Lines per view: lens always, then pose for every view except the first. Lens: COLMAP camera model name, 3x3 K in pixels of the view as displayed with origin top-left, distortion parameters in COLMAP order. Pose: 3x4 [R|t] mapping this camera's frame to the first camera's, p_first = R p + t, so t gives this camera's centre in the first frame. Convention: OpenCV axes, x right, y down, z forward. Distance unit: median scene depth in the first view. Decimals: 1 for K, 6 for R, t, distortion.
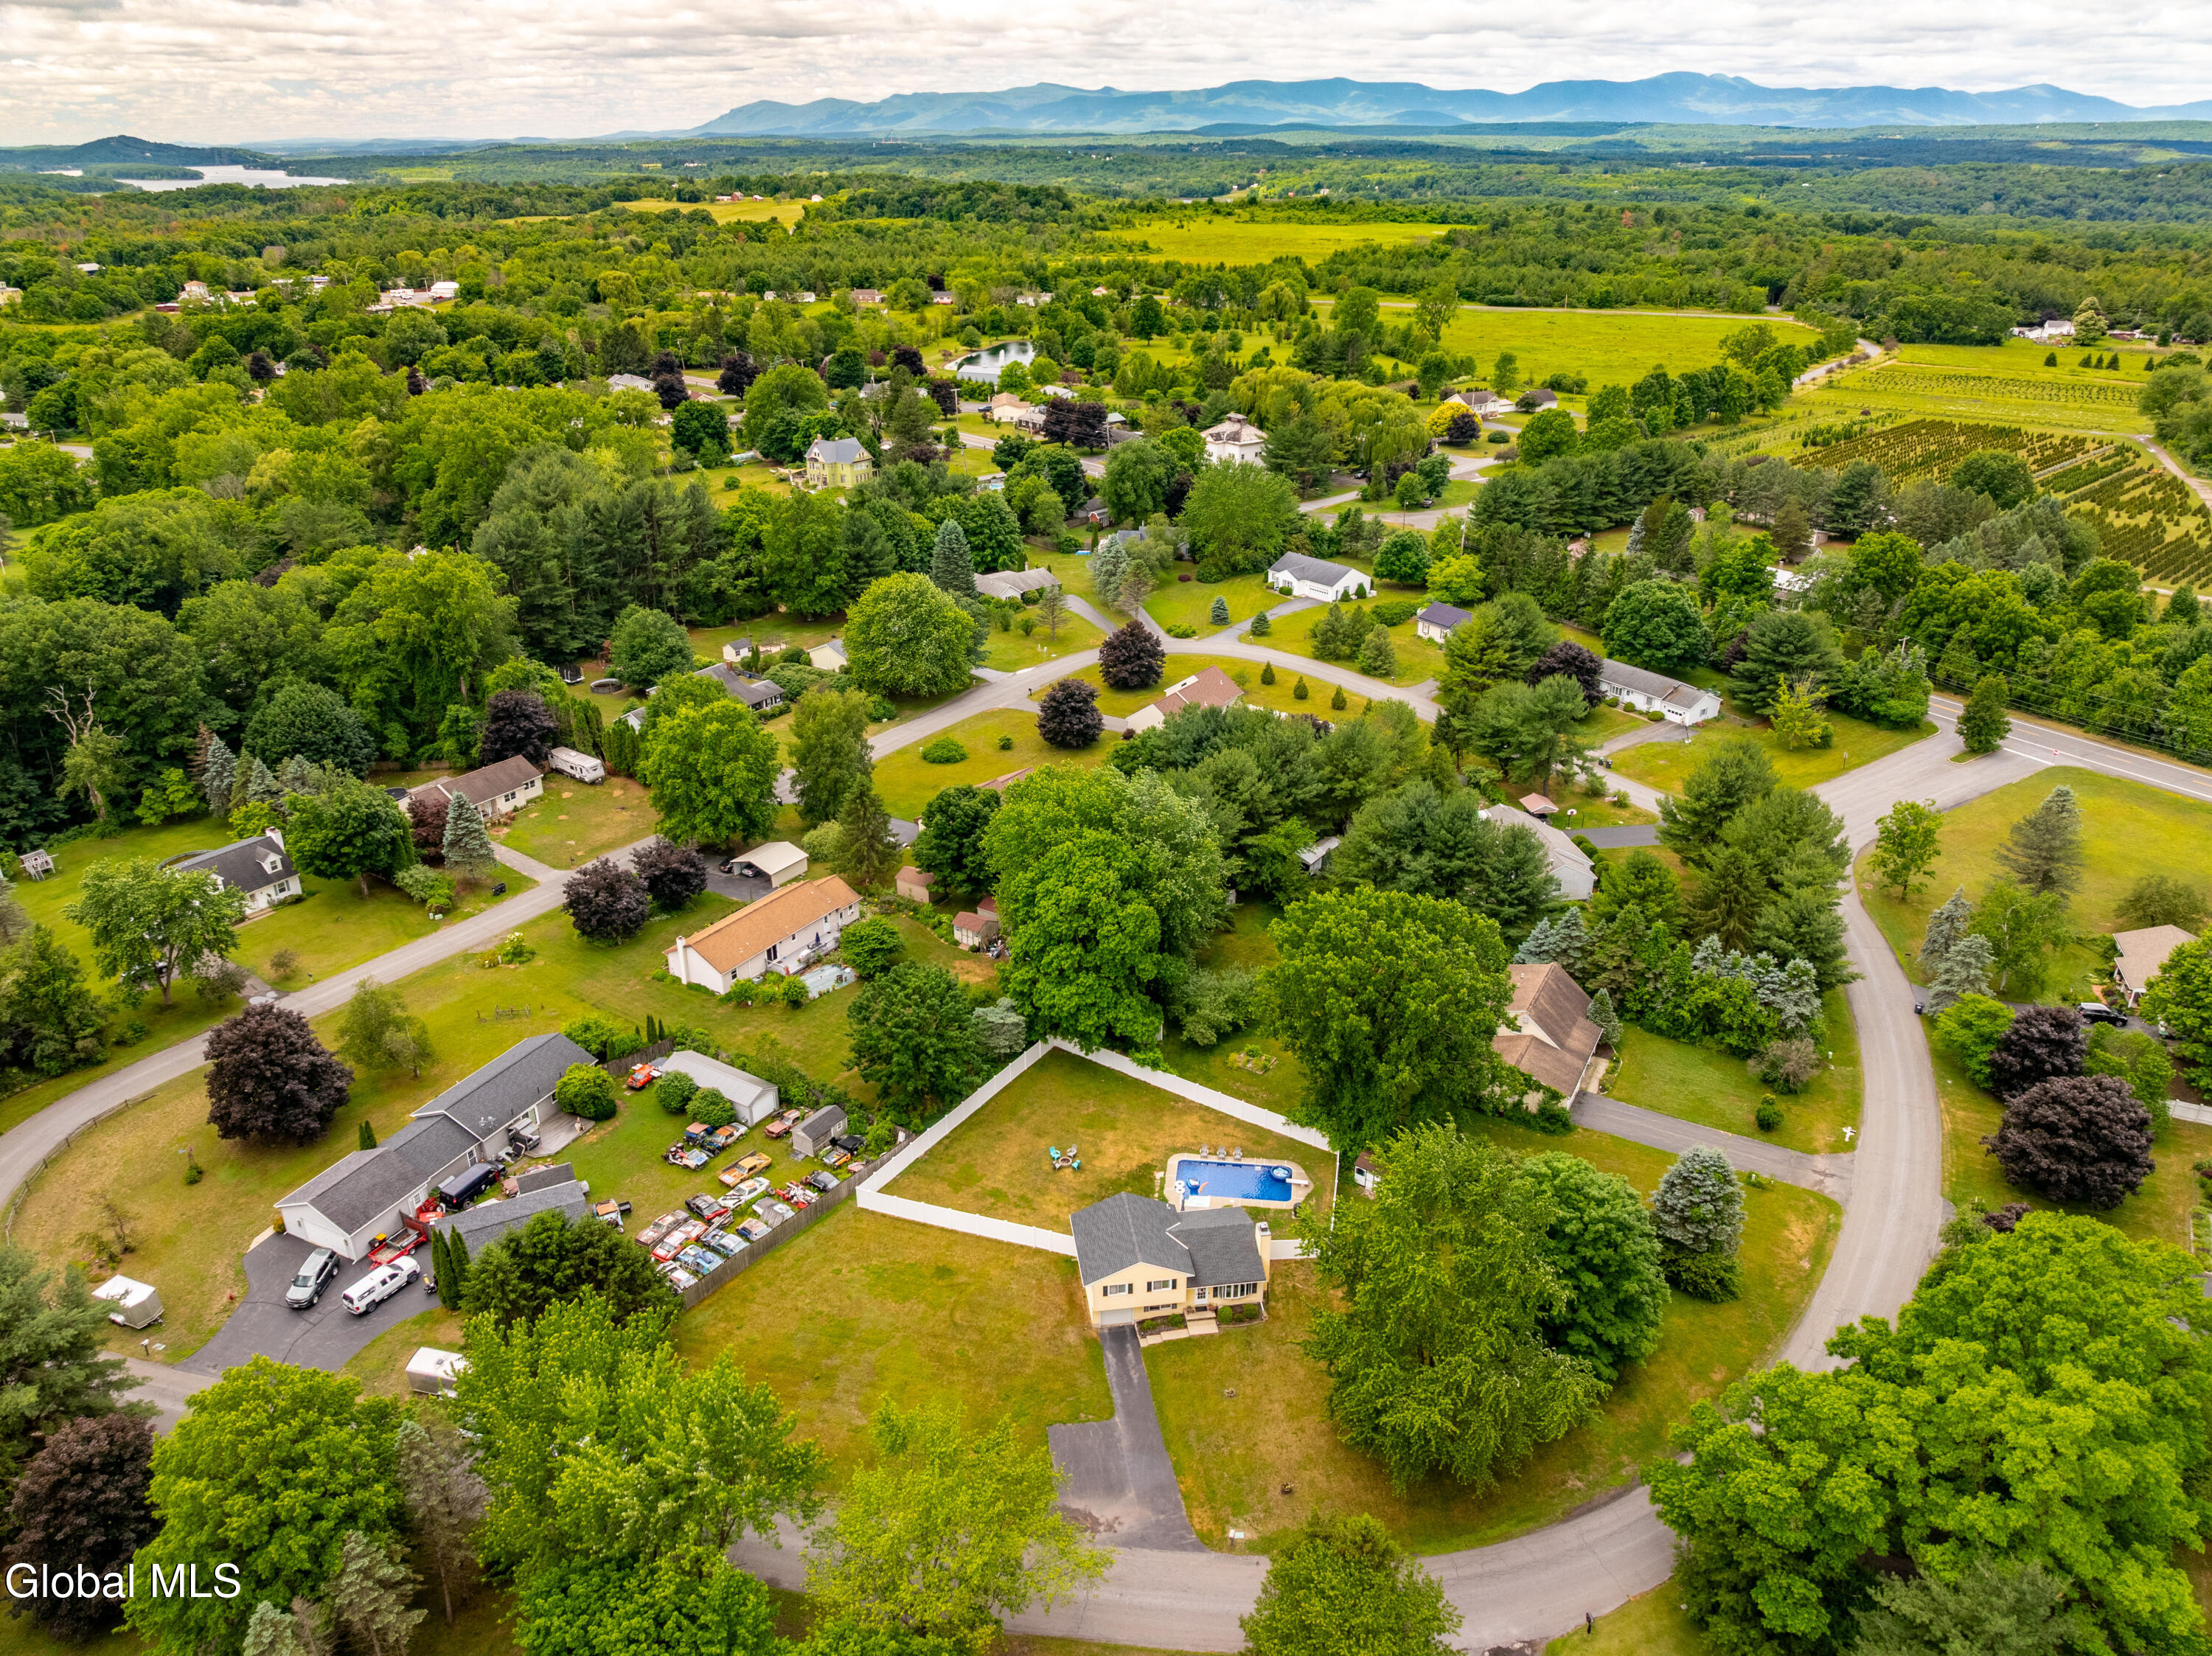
lens RADIAL K [[1564.9, 0, 1109.9], [0, 1564.9, 821.2], [0, 0, 1]] dist [-0.030720, -0.005998]
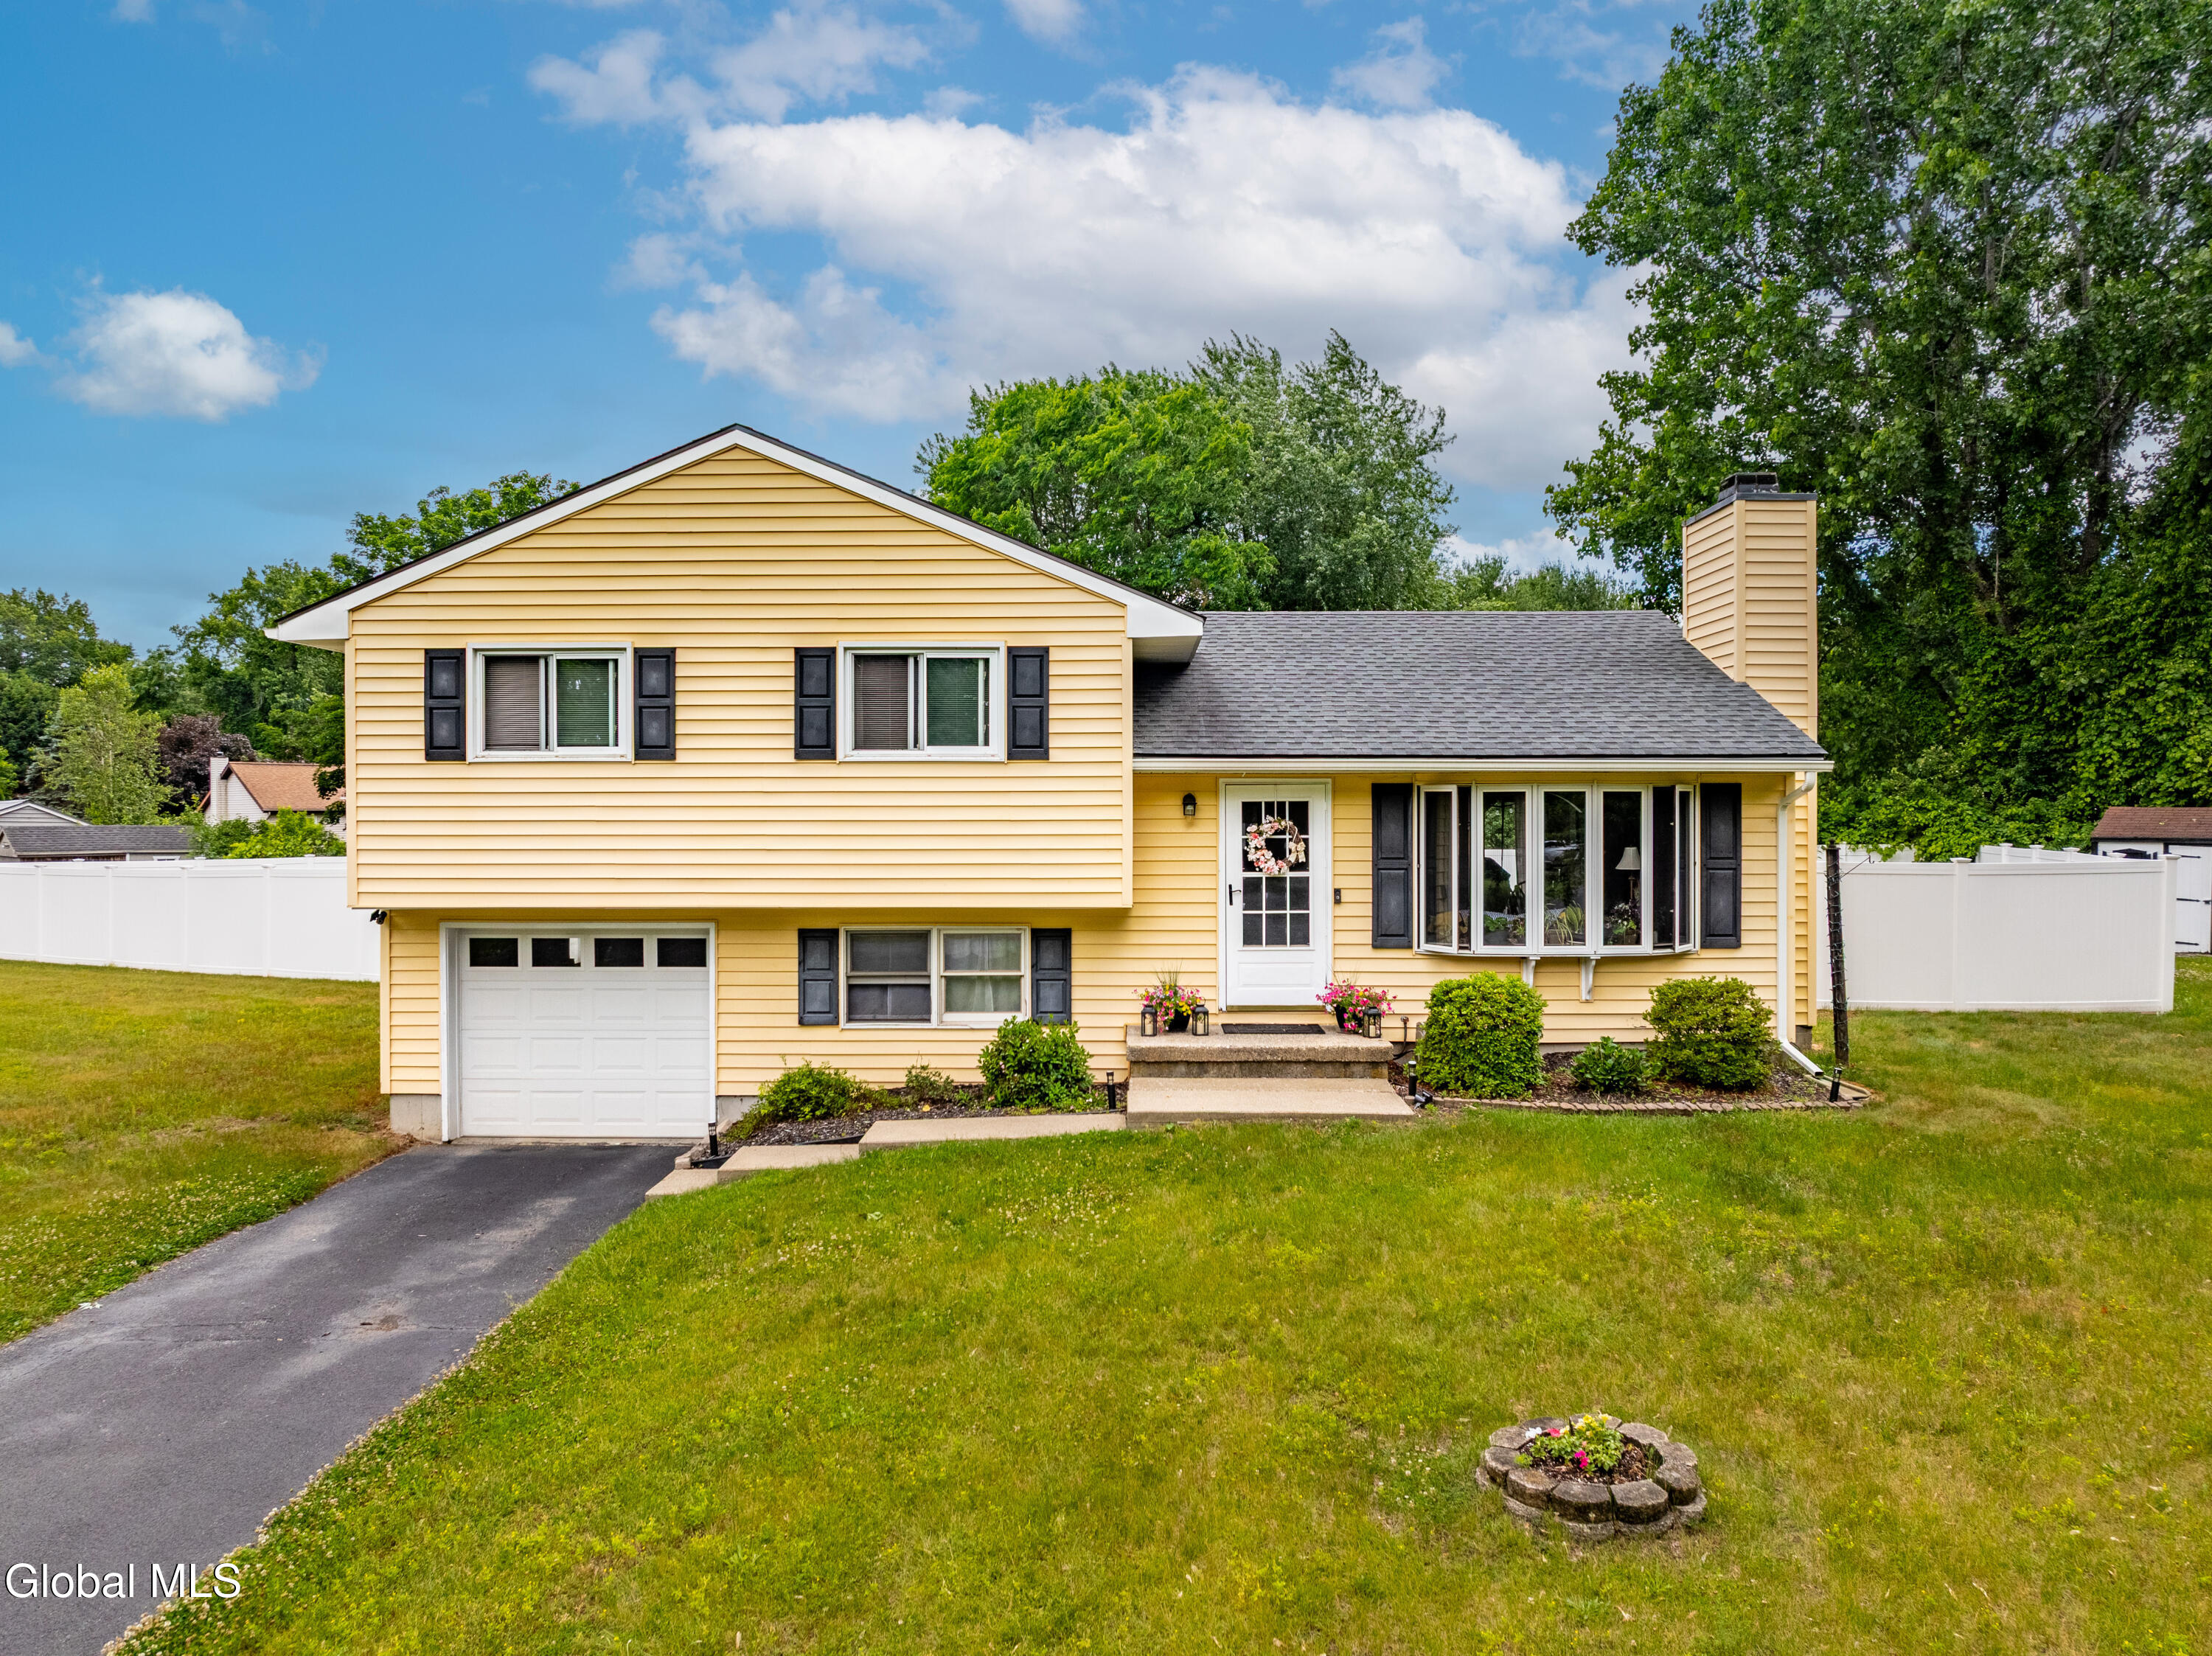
lens RADIAL K [[1564.9, 0, 1109.9], [0, 1564.9, 821.2], [0, 0, 1]] dist [-0.030720, -0.005998]
pose [[0.987173, -0.000898, -0.159655, 0.048325], [-0.063698, 0.914736, -0.398999, 0.256675], [0.146400, 0.404051, 0.902945, 0.655052]]
